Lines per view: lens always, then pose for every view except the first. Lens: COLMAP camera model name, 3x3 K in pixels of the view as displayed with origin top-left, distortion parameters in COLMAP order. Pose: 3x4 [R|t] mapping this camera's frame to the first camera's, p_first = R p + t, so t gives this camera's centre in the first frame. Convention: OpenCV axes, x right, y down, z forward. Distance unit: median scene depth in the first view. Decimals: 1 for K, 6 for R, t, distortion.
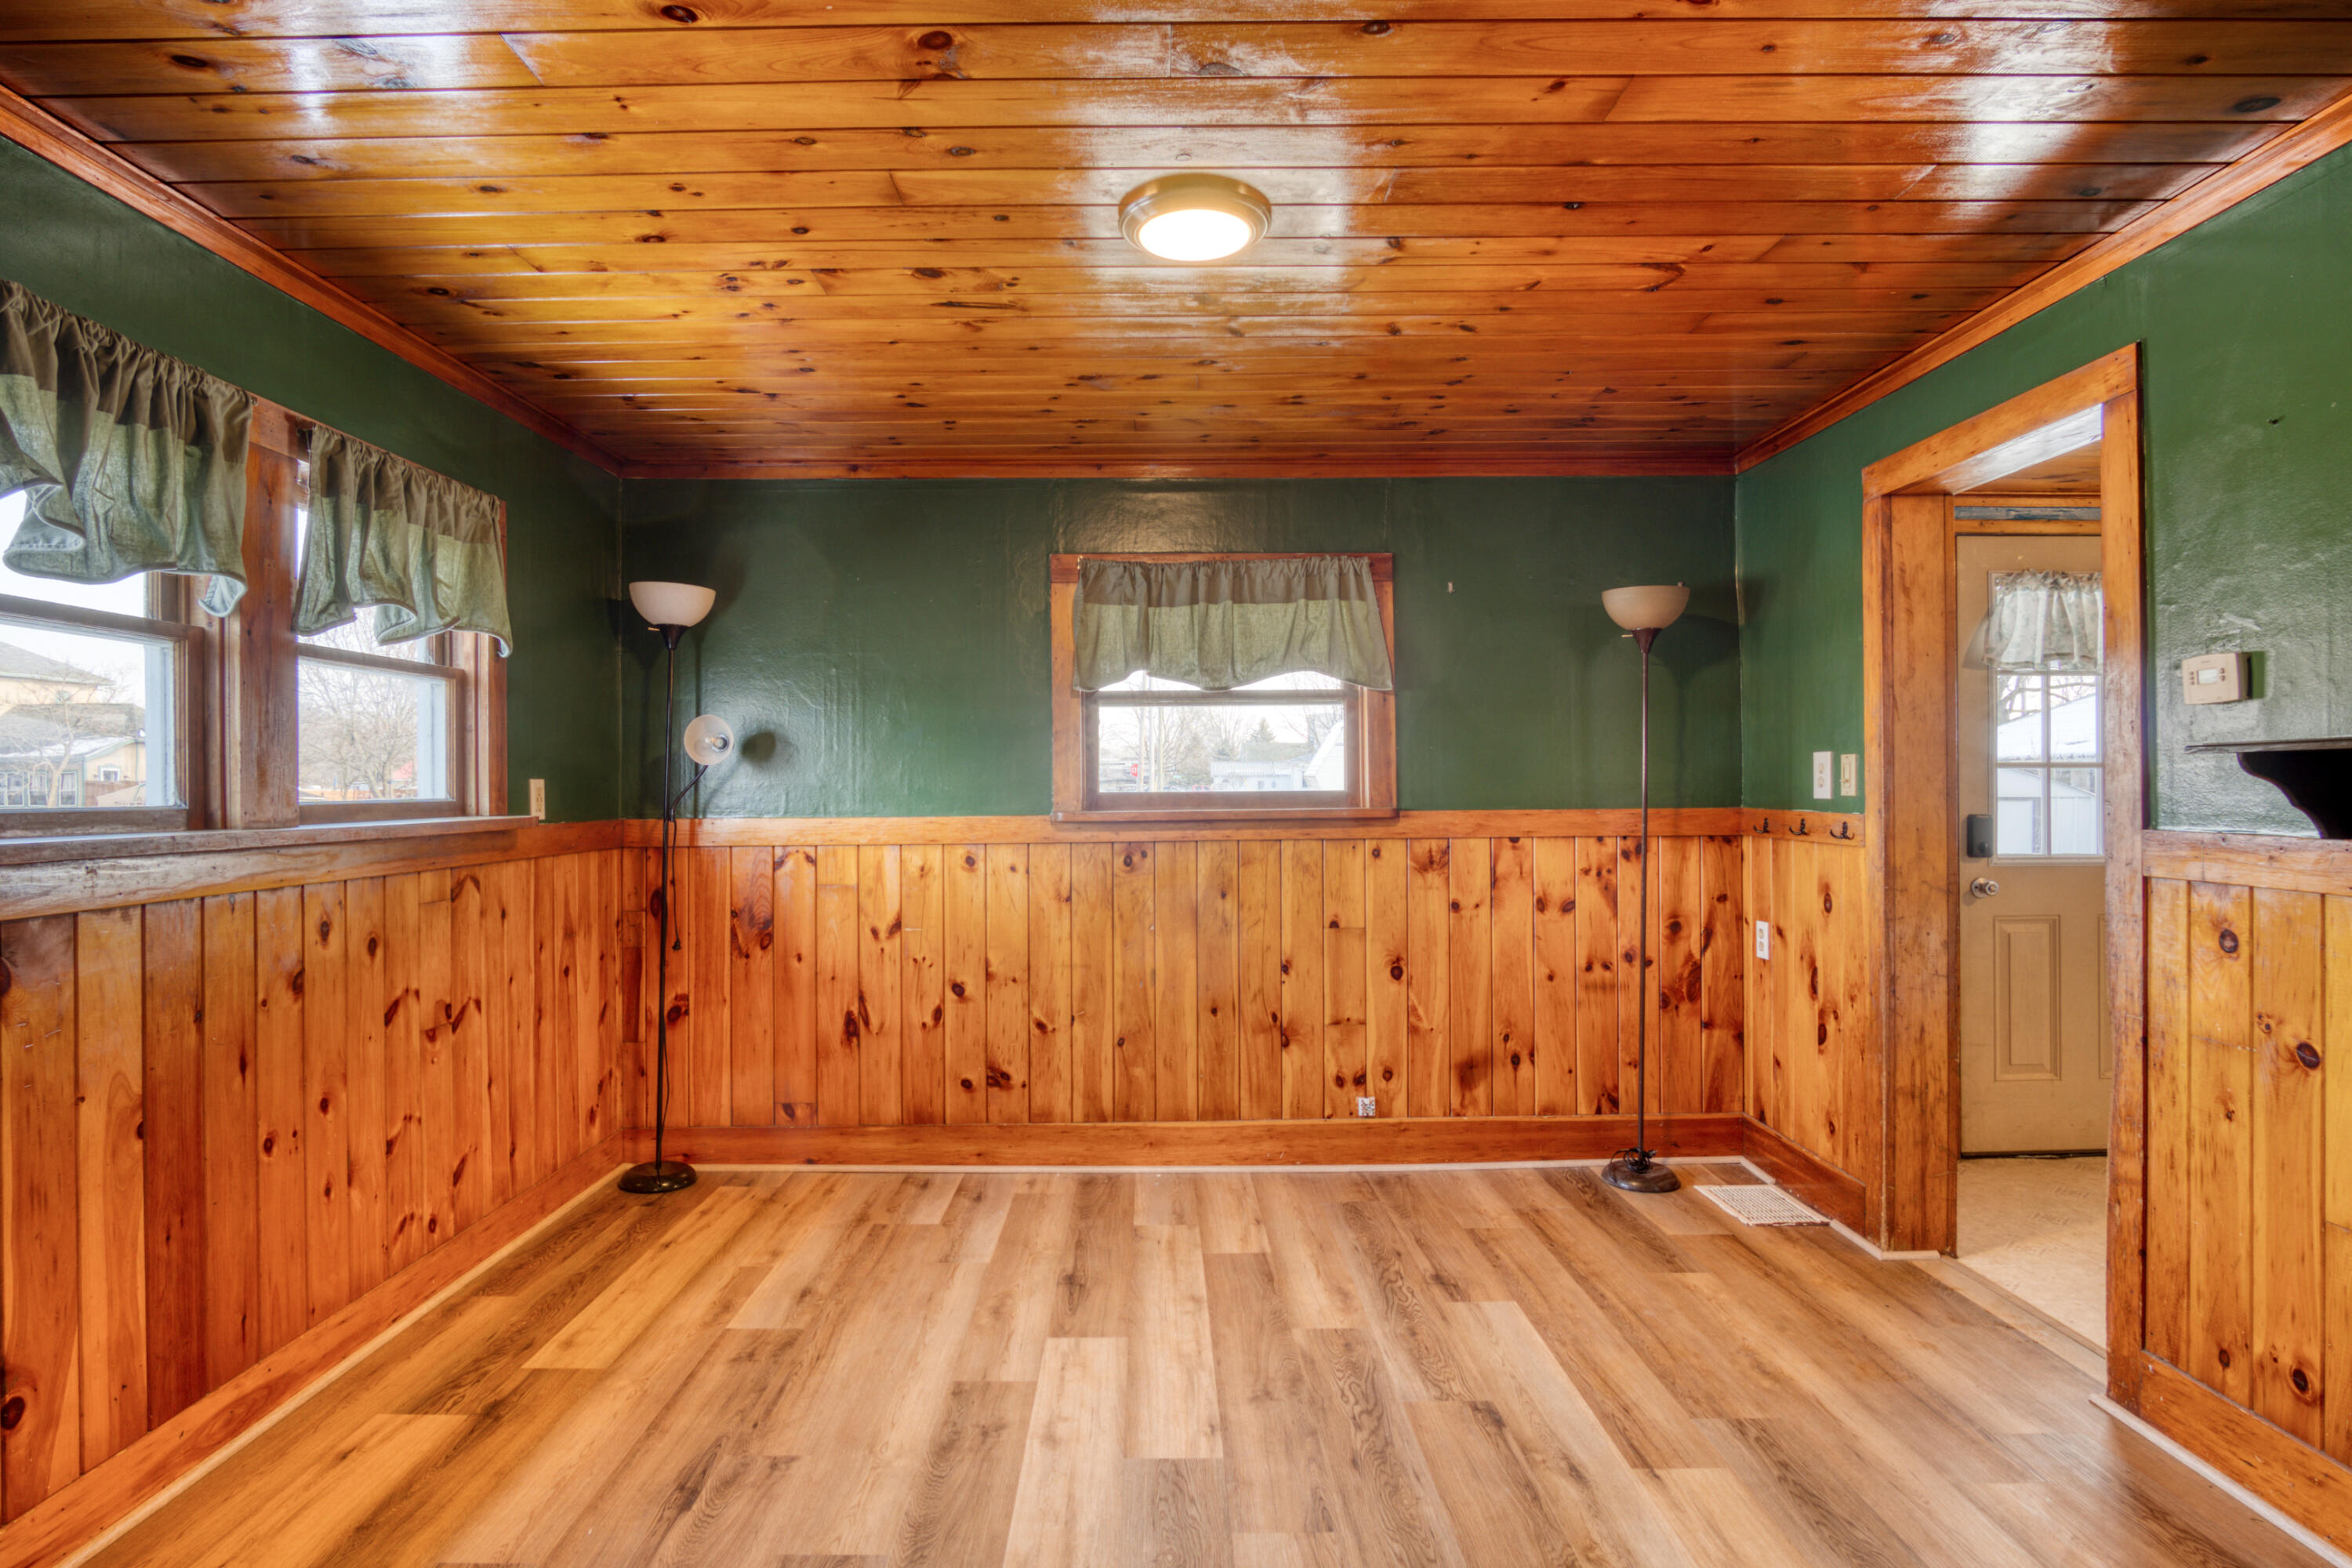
lens RADIAL K [[1273.6, 0, 1177.1], [0, 1273.6, 790.6], [0, 0, 1]] dist [-0.006315, -0.000197]
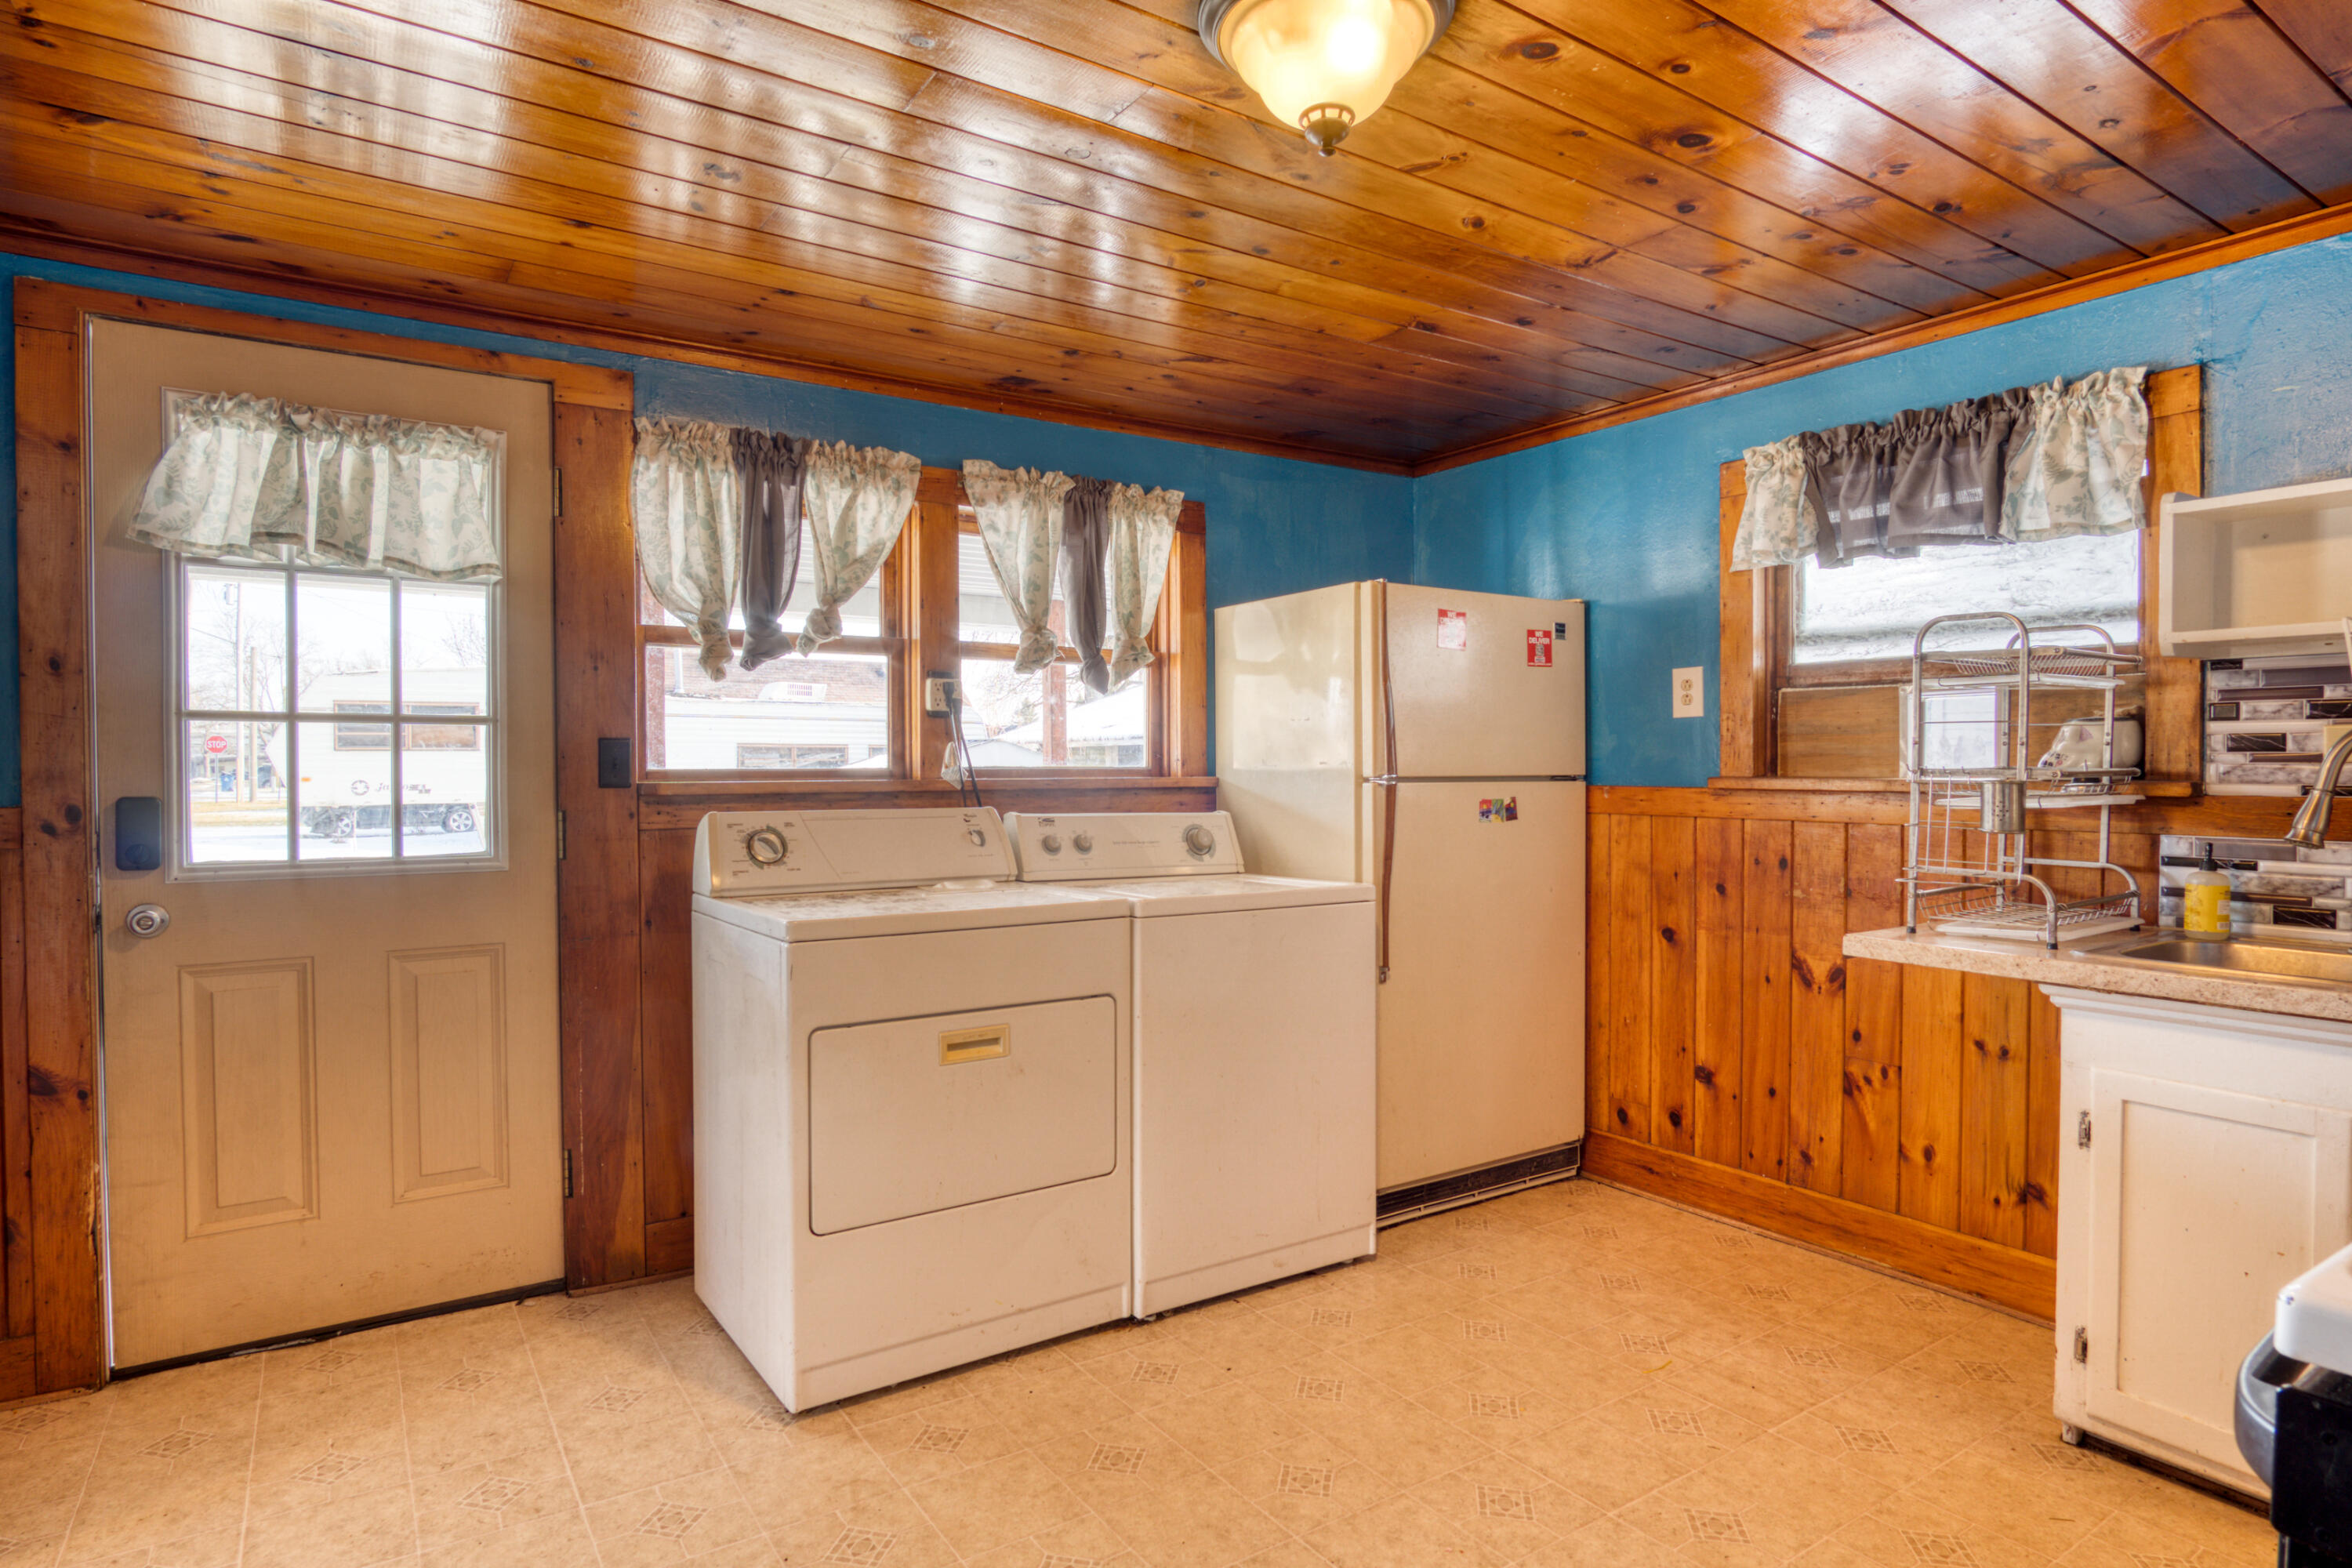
lens RADIAL K [[1273.6, 0, 1170.1], [0, 1273.6, 790.3], [0, 0, 1]] dist [-0.006315, -0.000197]
pose [[0.835839, 0.003270, 0.548965, 0.706010], [-0.009987, 0.999907, 0.009250, 0.005585], [-0.548884, -0.013214, 0.835794, 0.245104]]
